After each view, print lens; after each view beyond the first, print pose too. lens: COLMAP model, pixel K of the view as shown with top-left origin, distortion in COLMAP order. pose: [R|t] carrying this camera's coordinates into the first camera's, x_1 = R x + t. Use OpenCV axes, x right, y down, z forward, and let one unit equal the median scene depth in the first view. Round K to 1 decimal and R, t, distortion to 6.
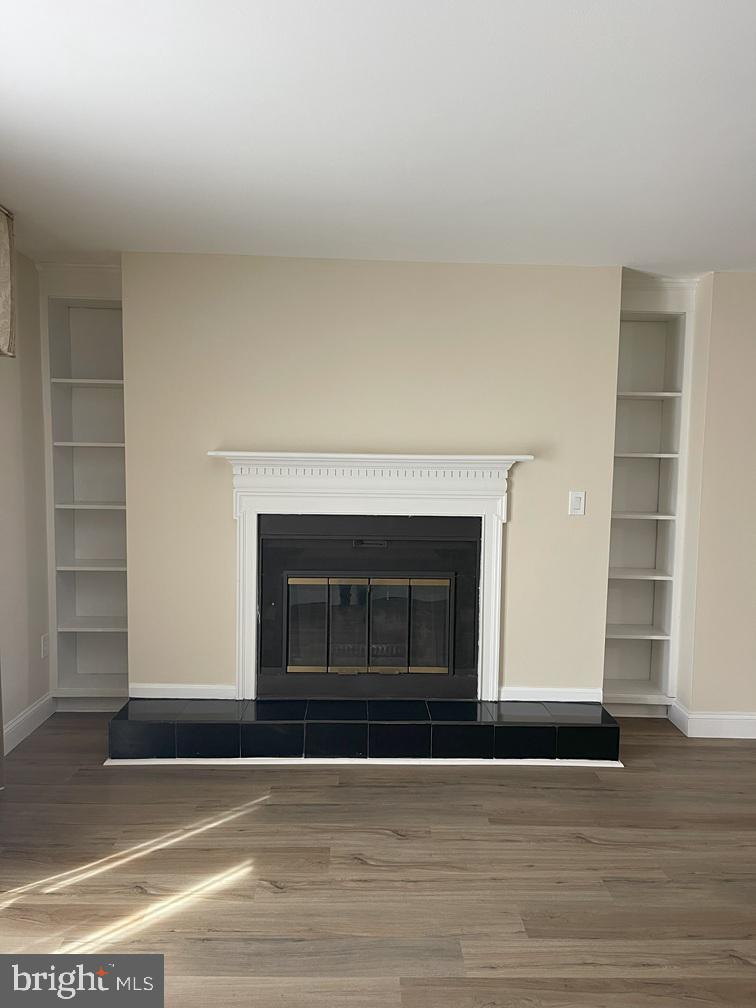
lens RADIAL K [[765.2, 0, 377.6], [0, 765.2, 504.3], [0, 0, 1]] dist [0.029630, -0.016045]
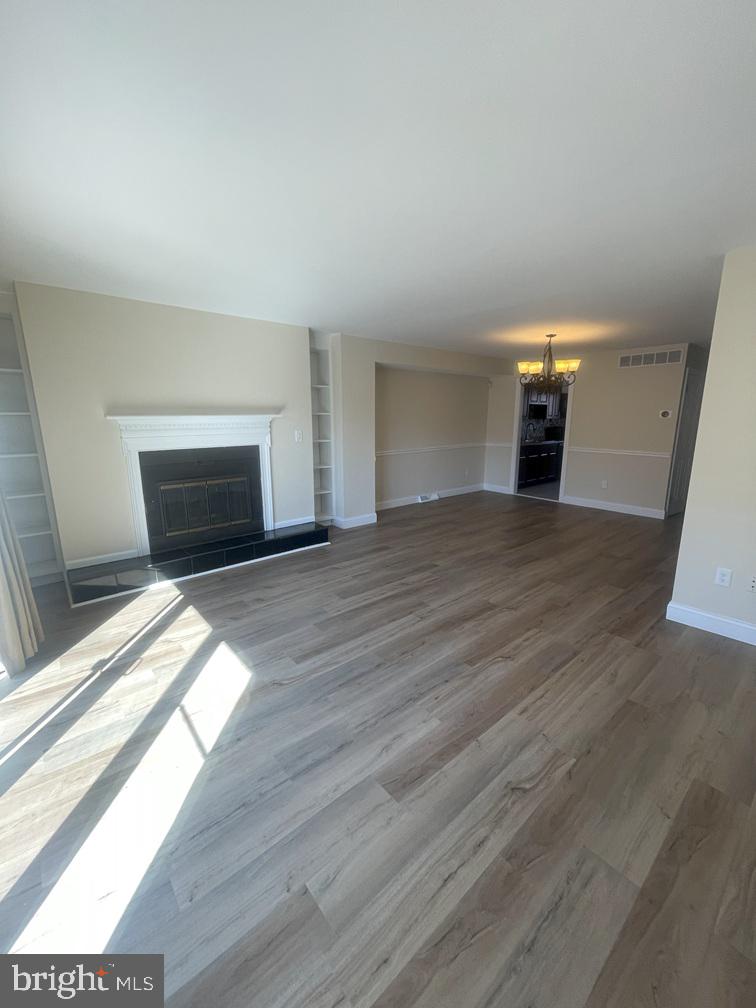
lens RADIAL K [[406.0, 0, 378.2], [0, 406.0, 502.5], [0, 0, 1]] dist [-0.008744, -0.000020]
pose [[0.773868, -0.153395, 0.614490, -0.345458], [0.057850, 0.983291, 0.172605, -0.002183], [-0.630699, -0.098025, 0.769811, -0.080801]]
